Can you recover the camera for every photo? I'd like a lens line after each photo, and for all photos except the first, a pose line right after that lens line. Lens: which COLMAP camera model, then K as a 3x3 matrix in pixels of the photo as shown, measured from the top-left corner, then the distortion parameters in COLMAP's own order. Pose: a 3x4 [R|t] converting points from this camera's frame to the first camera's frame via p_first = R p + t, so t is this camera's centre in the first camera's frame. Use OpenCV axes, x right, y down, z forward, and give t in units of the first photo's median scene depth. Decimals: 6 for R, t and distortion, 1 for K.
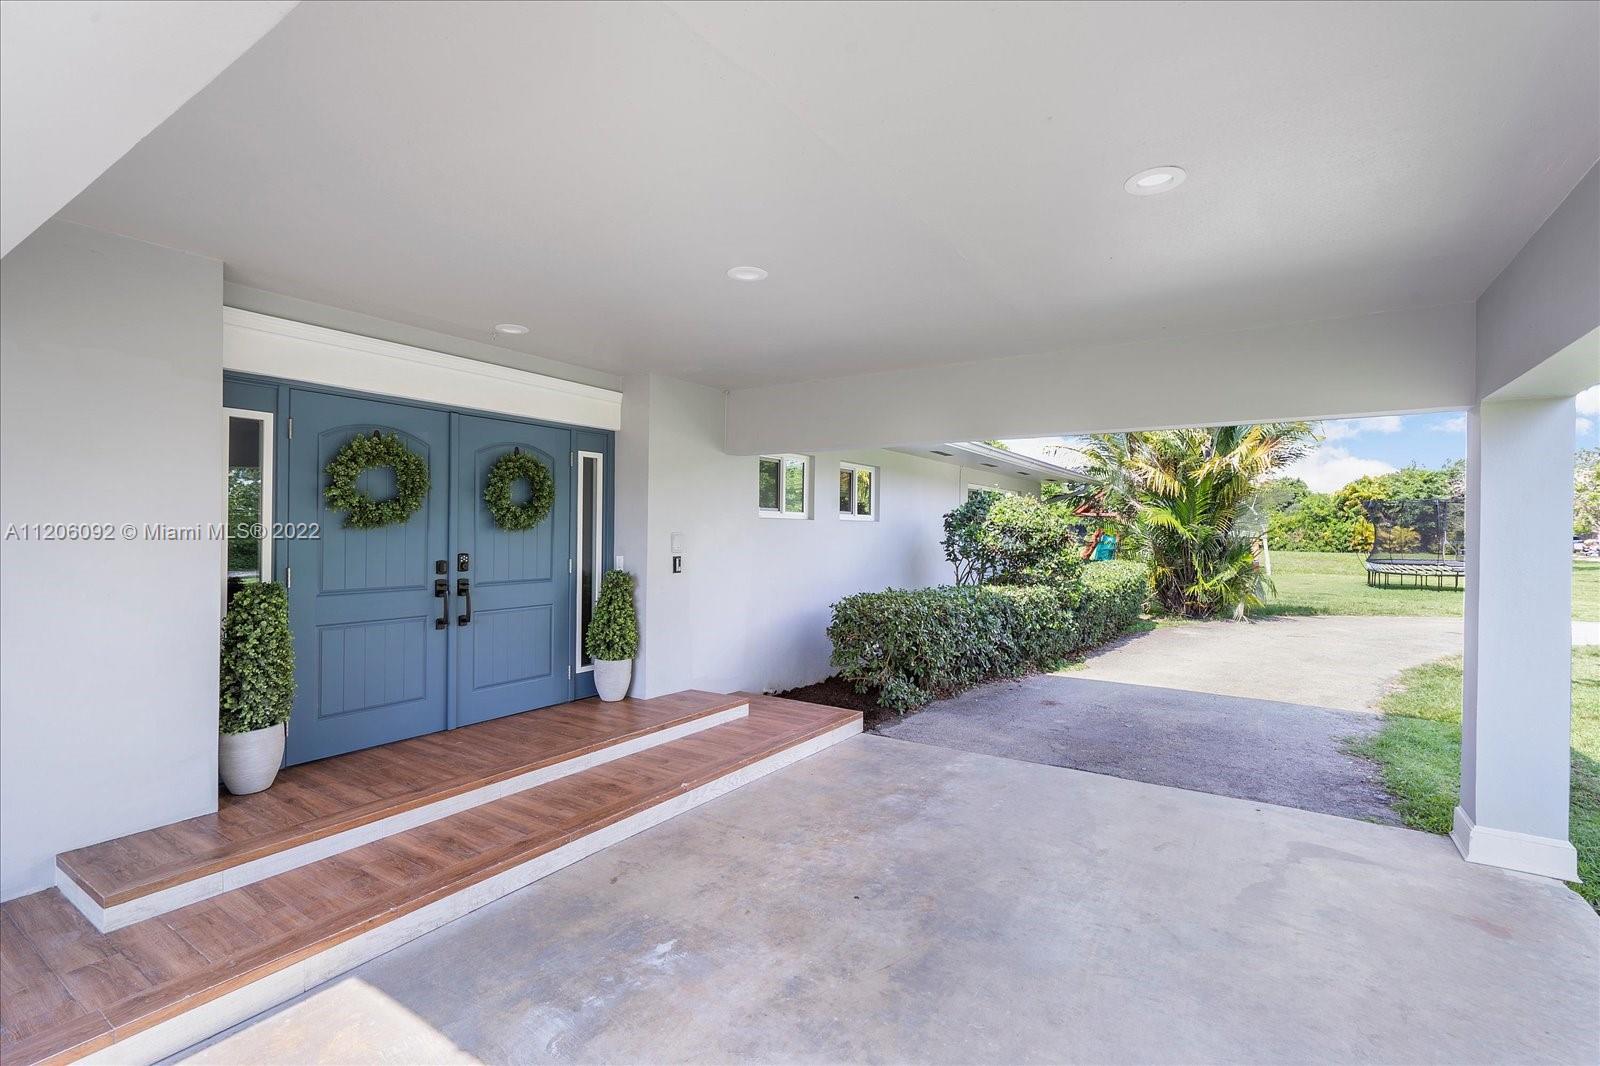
lens RADIAL K [[731.6, 0, 799.7], [0, 731.6, 529.6], [0, 0, 1]] dist [0.001250, 0.000220]
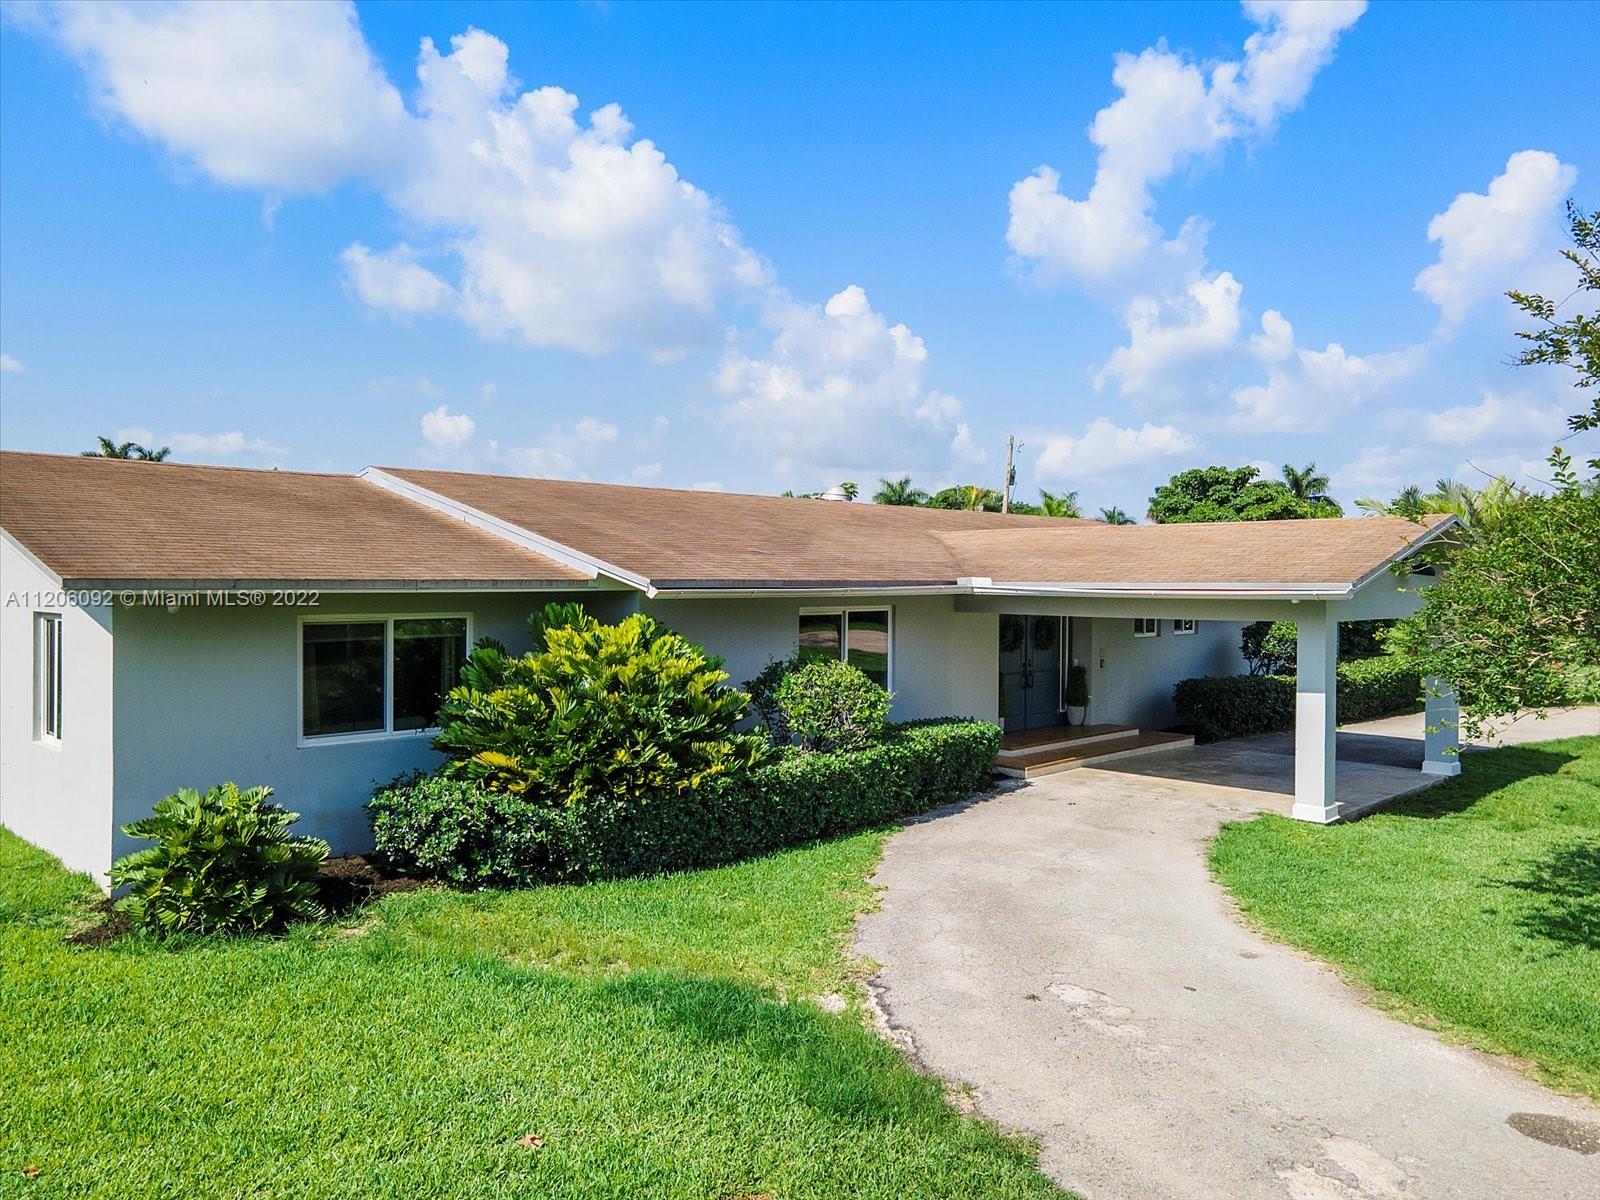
lens RADIAL K [[1179.7, 0, 804.7], [0, 1179.7, 596.9], [0, 0, 1]] dist [0.034424, 0.001427]
pose [[0.982329, -0.000682, -0.187160, -0.384446], [0.003625, 0.999875, 0.015384, -0.206689], [0.187126, -0.015791, 0.982209, -2.597642]]
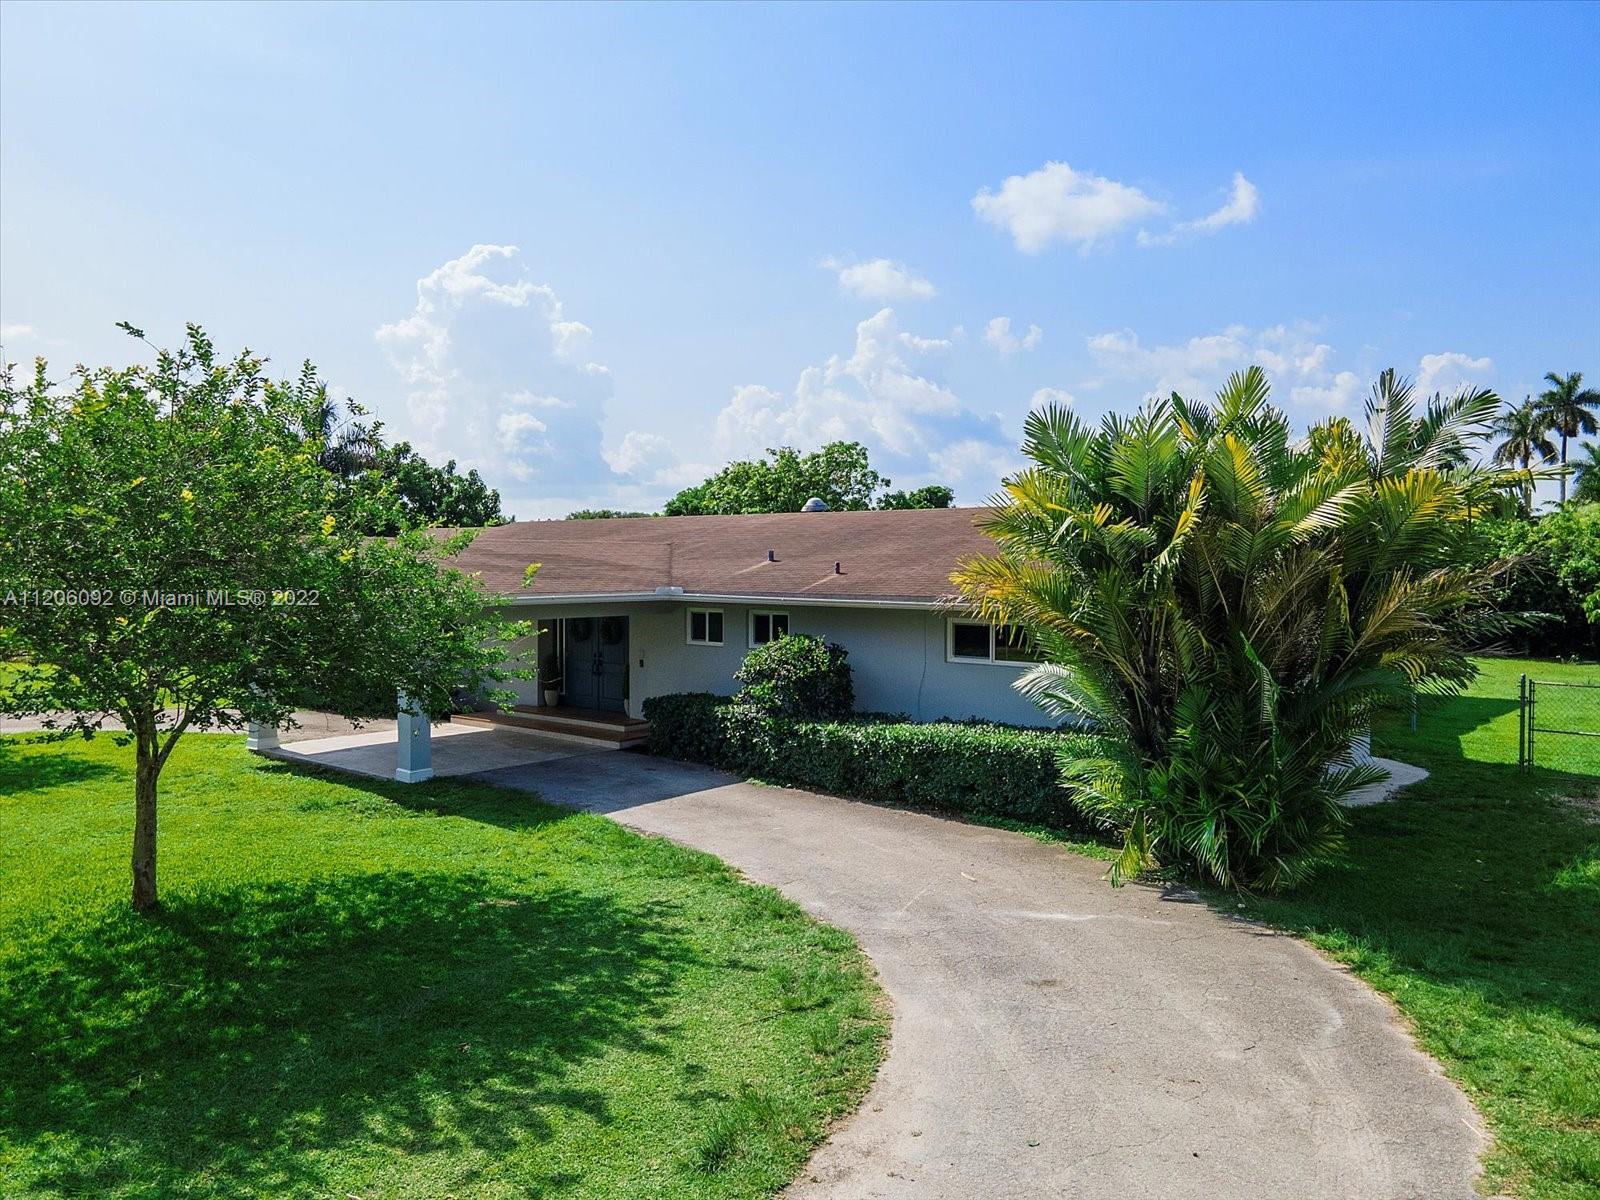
lens RADIAL K [[1155.3, 0, 792.5], [0, 1155.3, 598.7], [0, 0, 1]] dist [0.027871, -0.002629]
pose [[-0.125375, 0.015503, -0.991988, 3.465093], [-0.005412, 0.999852, 0.016310, -0.221433], [0.992095, 0.007413, -0.125272, 1.979585]]
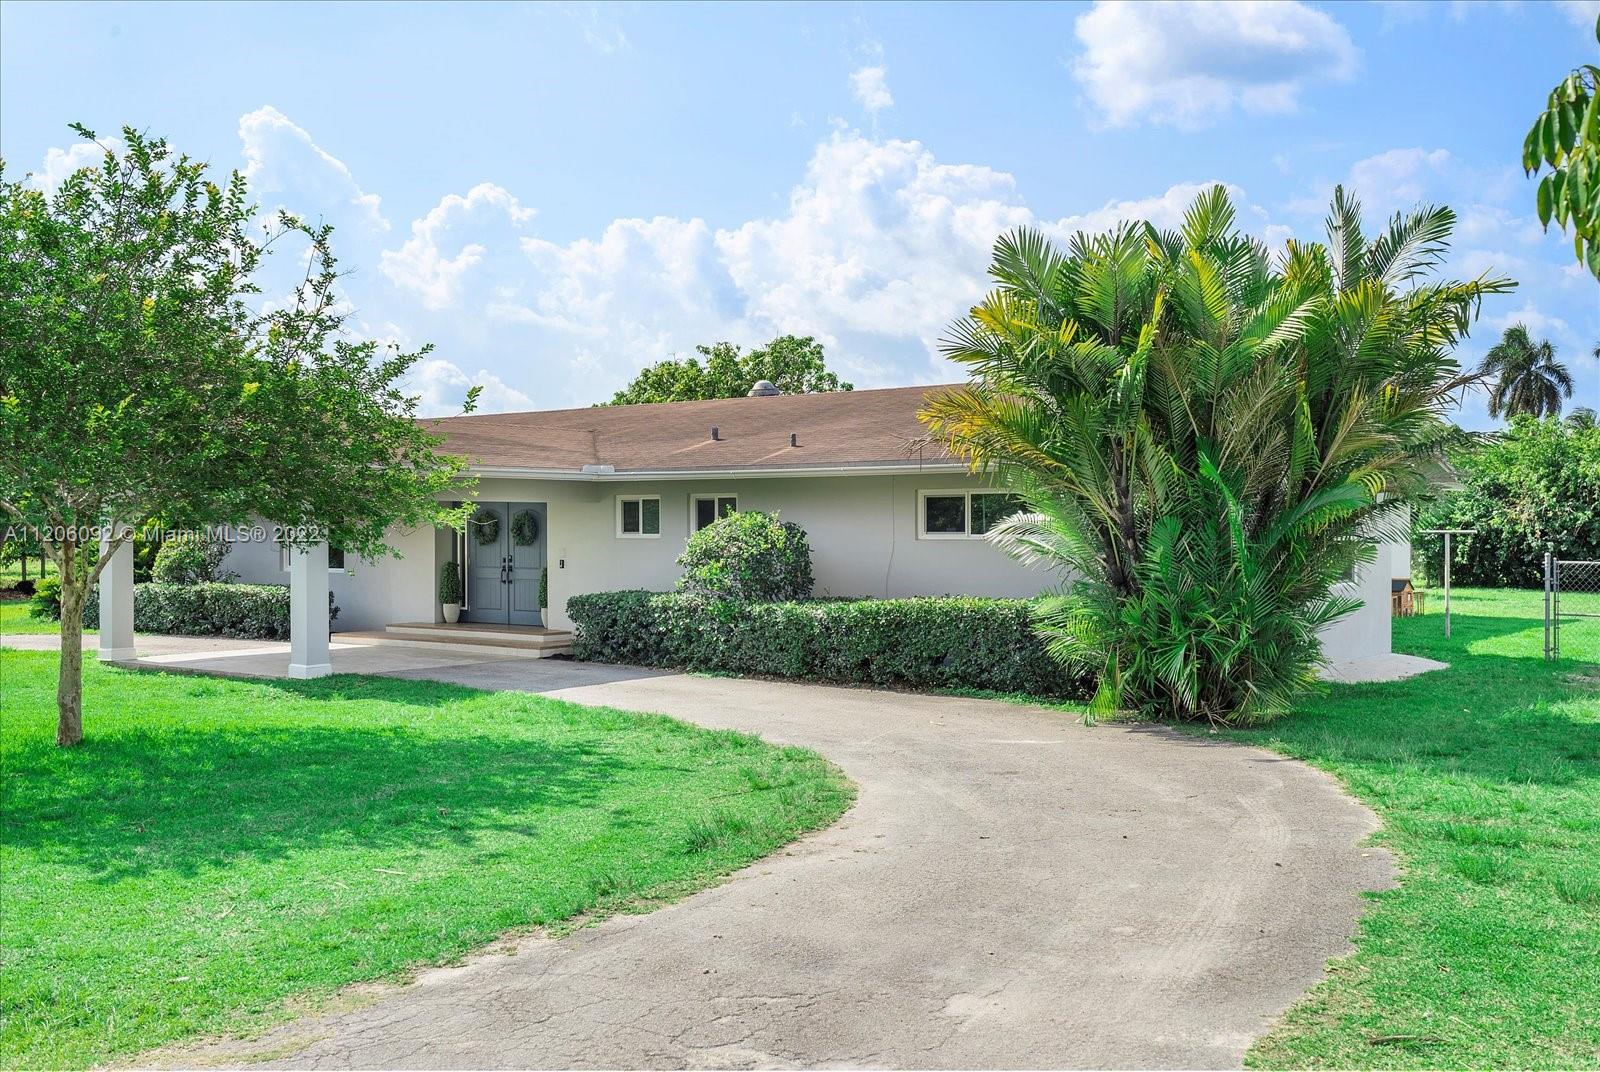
lens RADIAL K [[1512.4, 0, 805.9], [0, 1512.4, 536.1], [0, 0, 1]] dist [0.010213, 0.012593]
pose [[-0.072917, 0.001012, -0.997338, 3.909941], [0.001166, 0.999999, 0.000929, -0.030903], [0.997337, -0.001095, -0.072918, 1.999079]]
